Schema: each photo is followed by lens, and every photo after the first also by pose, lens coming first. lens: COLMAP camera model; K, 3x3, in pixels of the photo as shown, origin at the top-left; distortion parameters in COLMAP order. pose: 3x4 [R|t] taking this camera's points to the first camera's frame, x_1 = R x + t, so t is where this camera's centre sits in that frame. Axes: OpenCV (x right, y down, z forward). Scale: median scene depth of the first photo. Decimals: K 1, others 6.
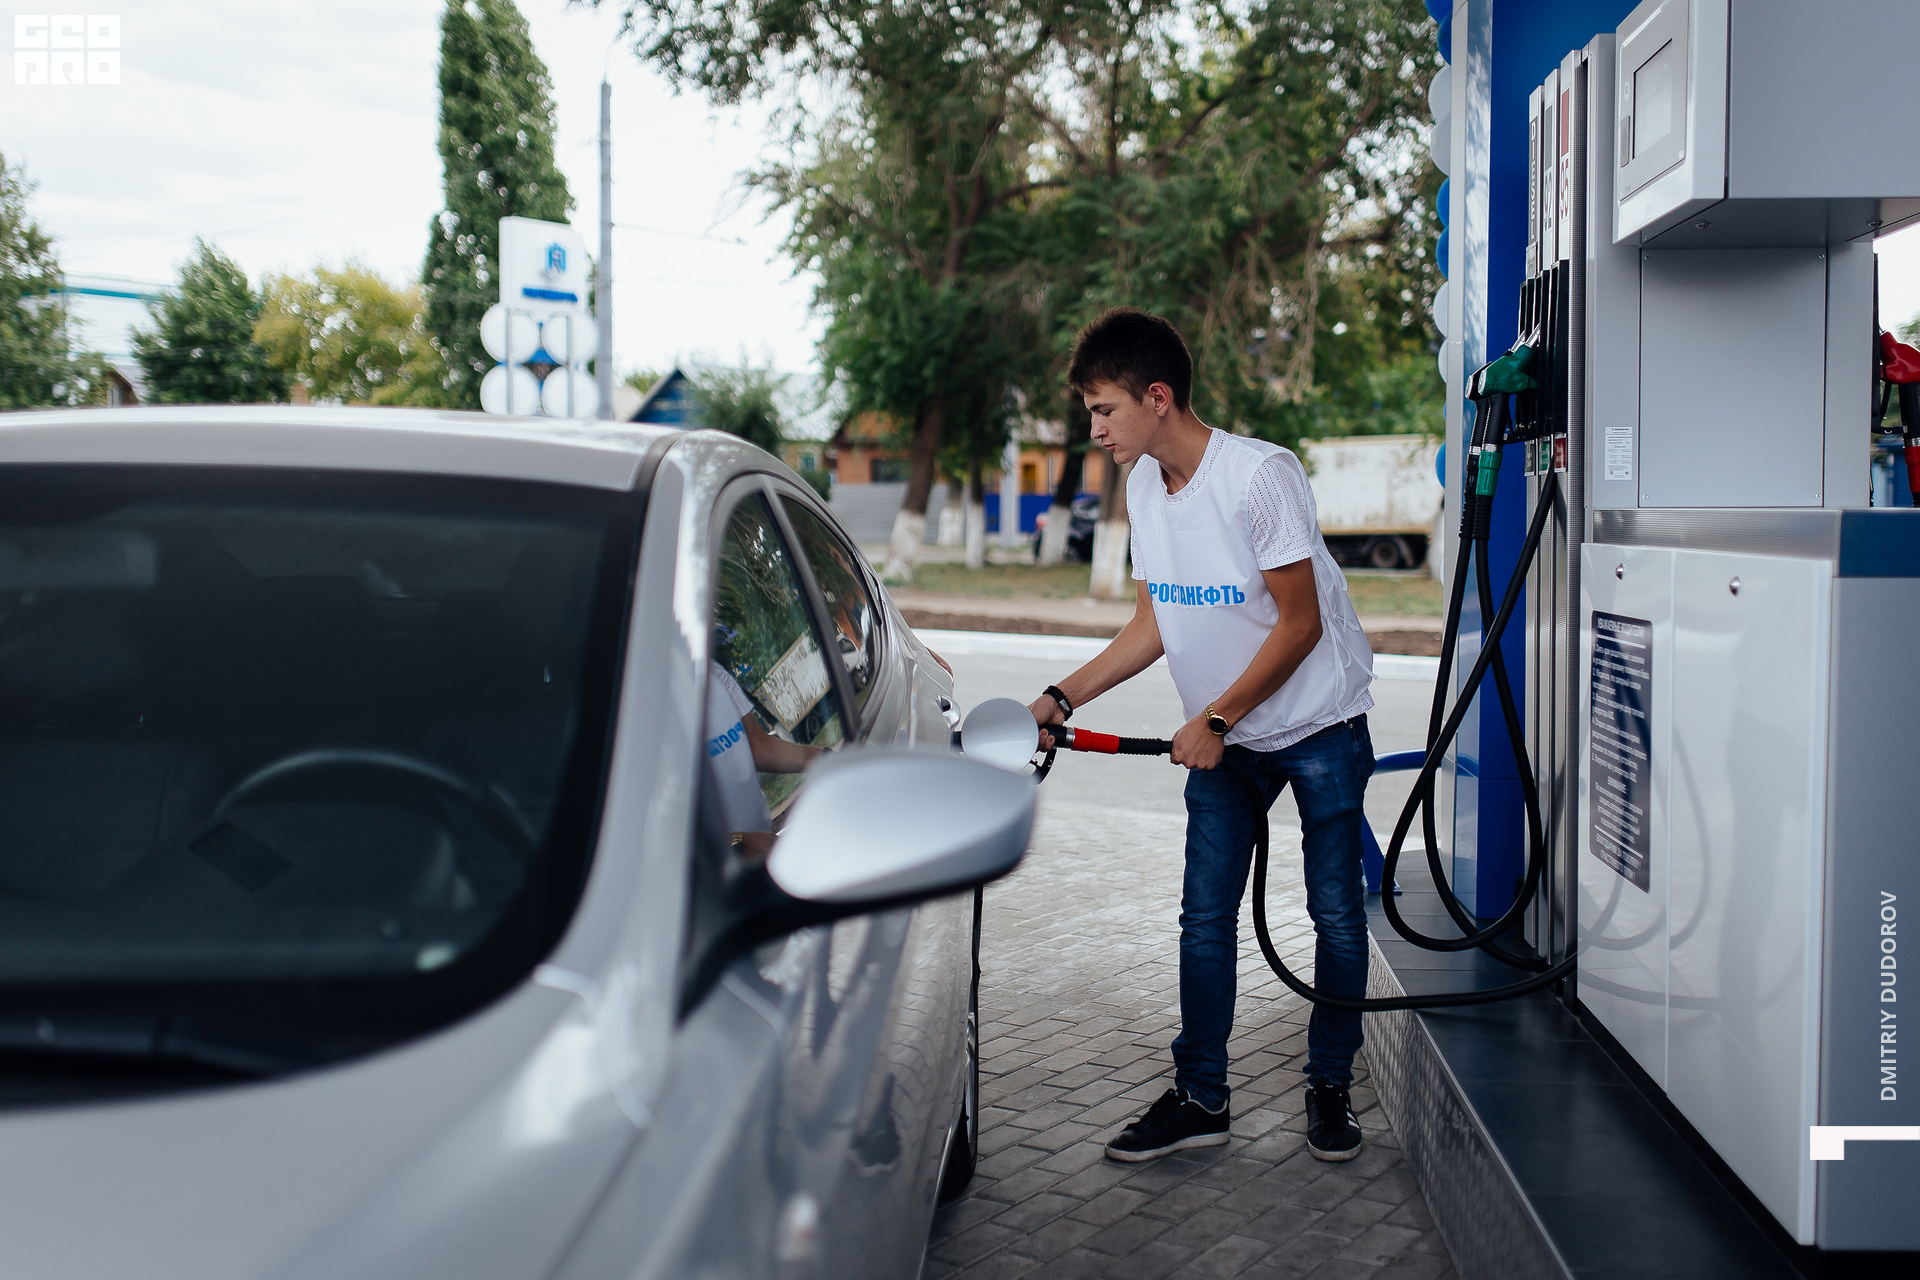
lens RADIAL K [[2035.5, 0, 1062.6], [0, 2035.5, 622.6], [0, 0, 1]] dist [0.003151, 0.001375]
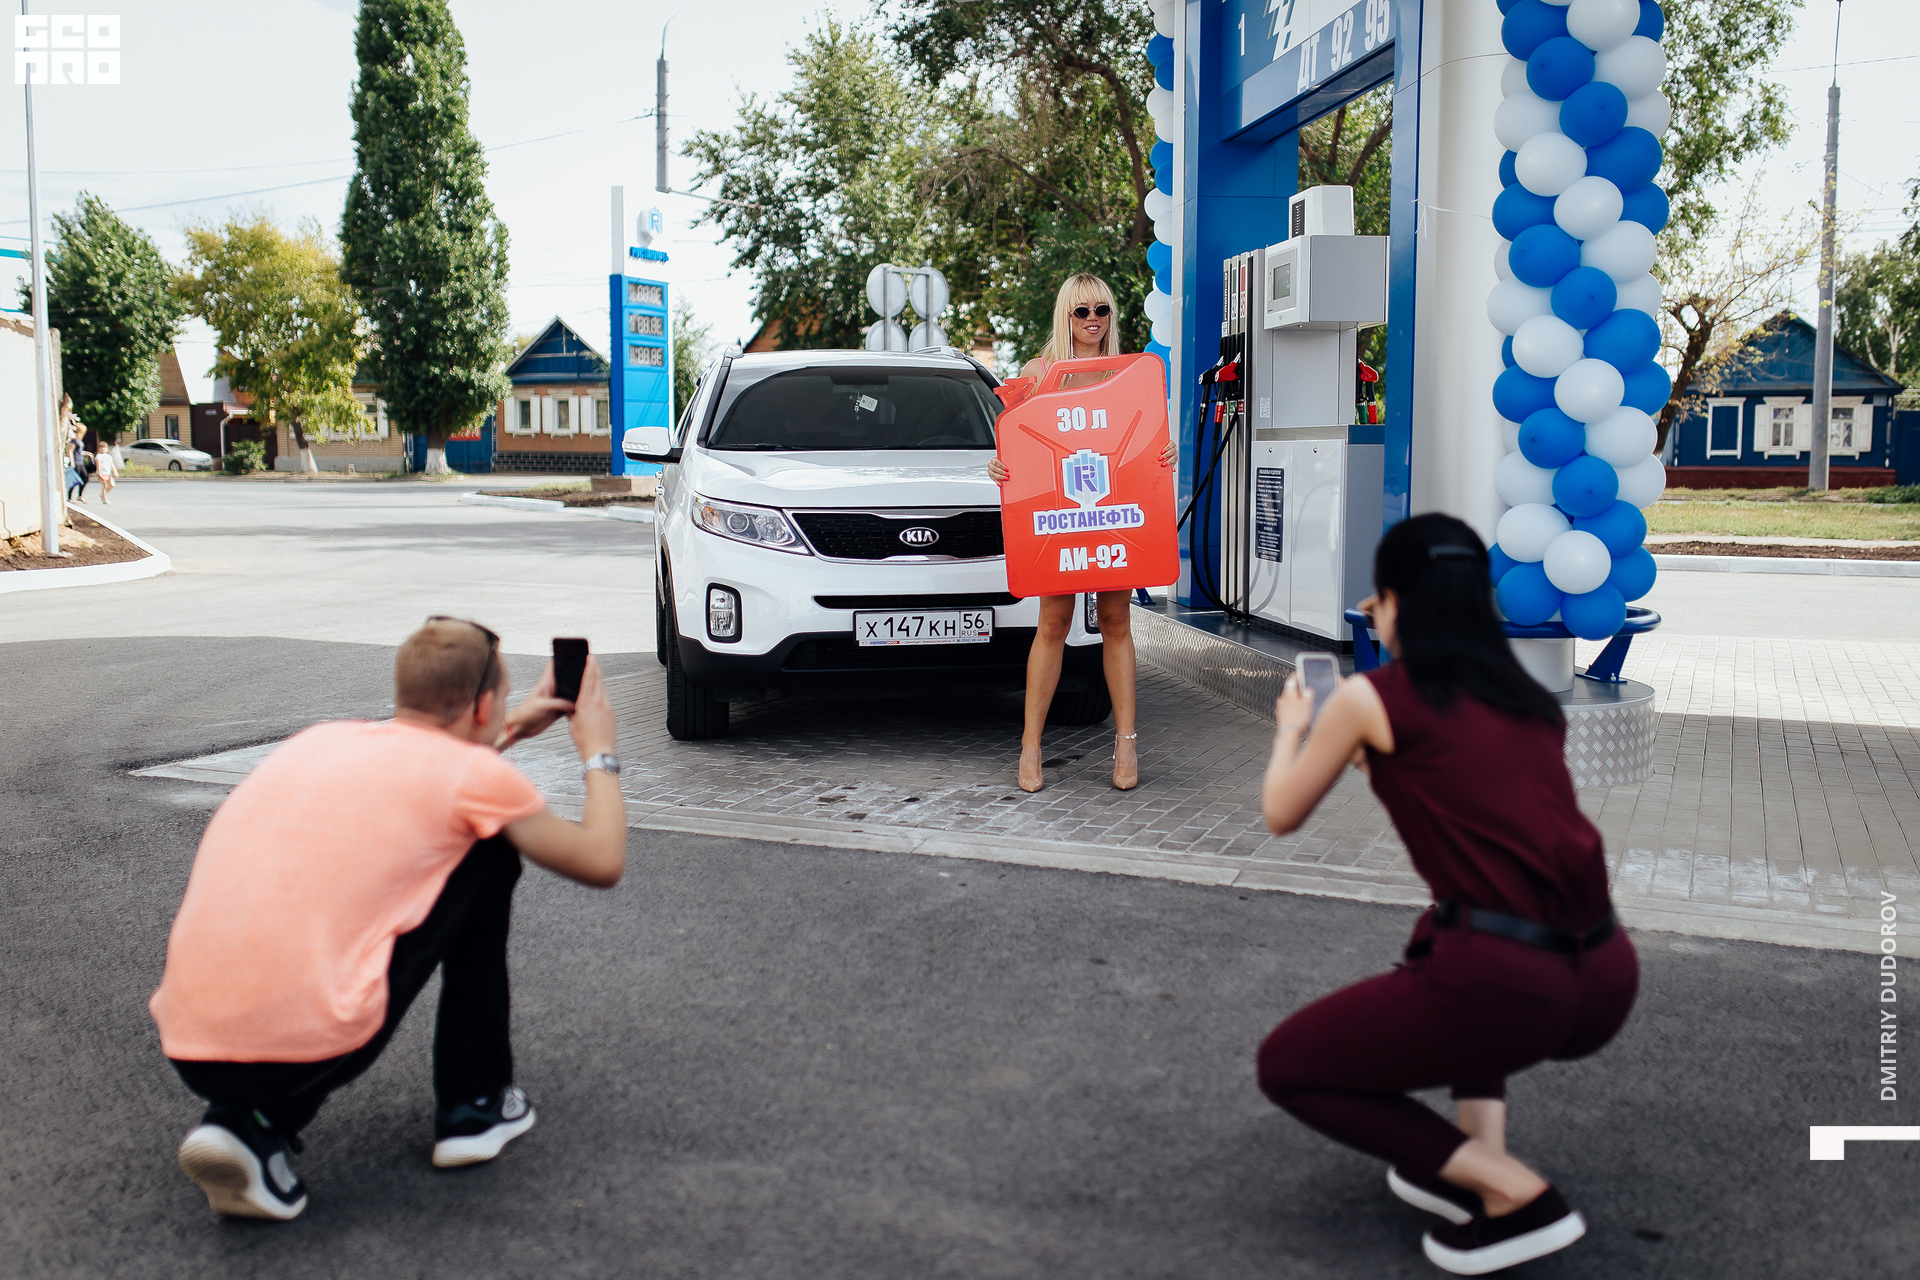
lens RADIAL K [[1821.1, 0, 953.3], [0, 1821.1, 631.3], [0, 0, 1]] dist [-0.003643, 0.009229]
pose [[0.989193, -0.018881, 0.145400, -0.308712], [0.012526, 0.998931, 0.044500, 0.001687], [-0.146085, -0.042198, 0.988372, -0.010179]]
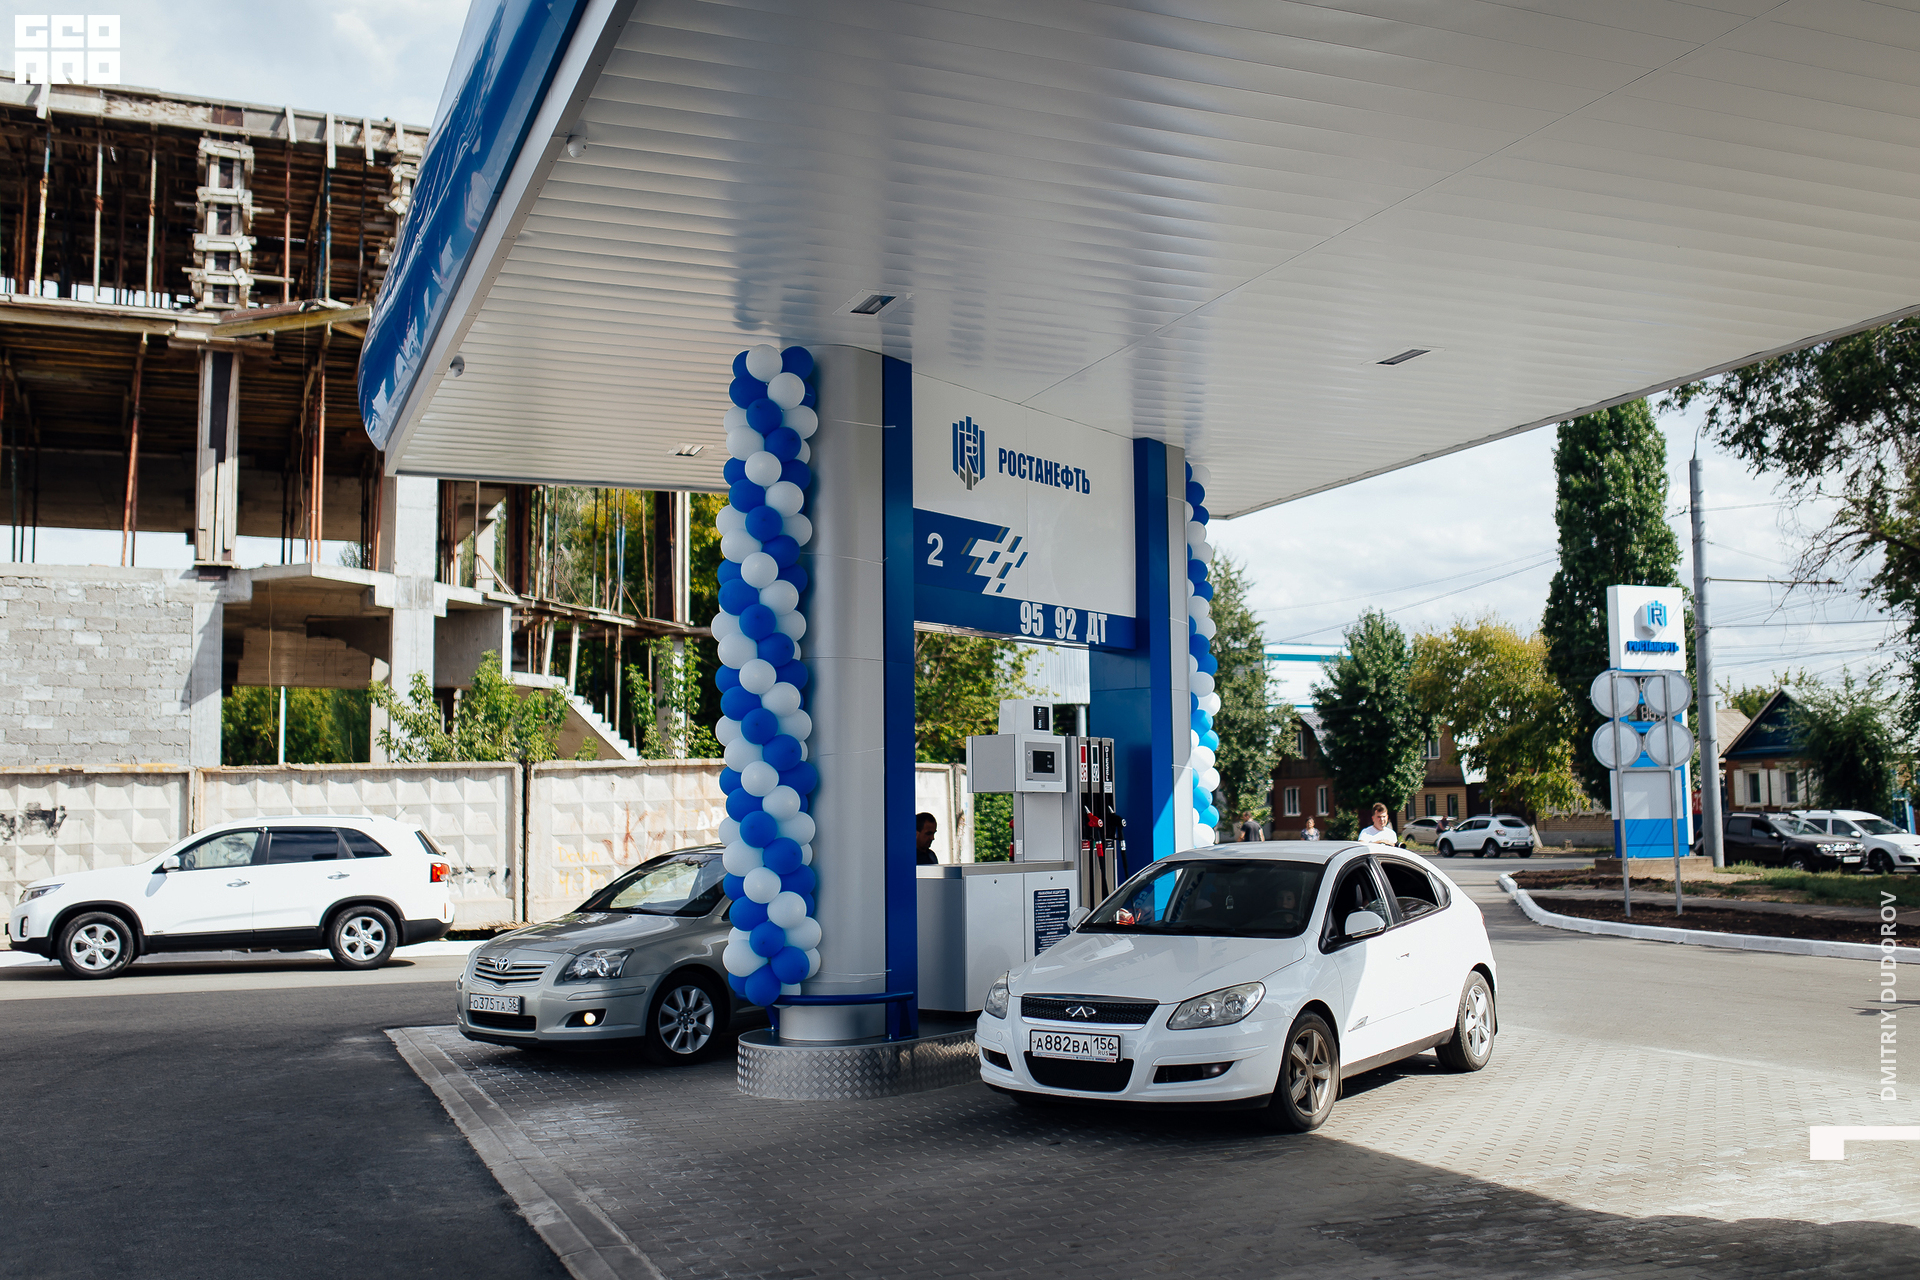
lens RADIAL K [[1810.5, 0, 950.1], [0, 1810.5, 641.7], [0, 0, 1]] dist [-0.003441, 0.016626]
pose [[0.811987, -0.072522, -0.579152, 0.027314], [-0.017130, 0.988863, -0.147842, -0.005378], [0.583424, 0.129967, 0.801702, -0.080526]]
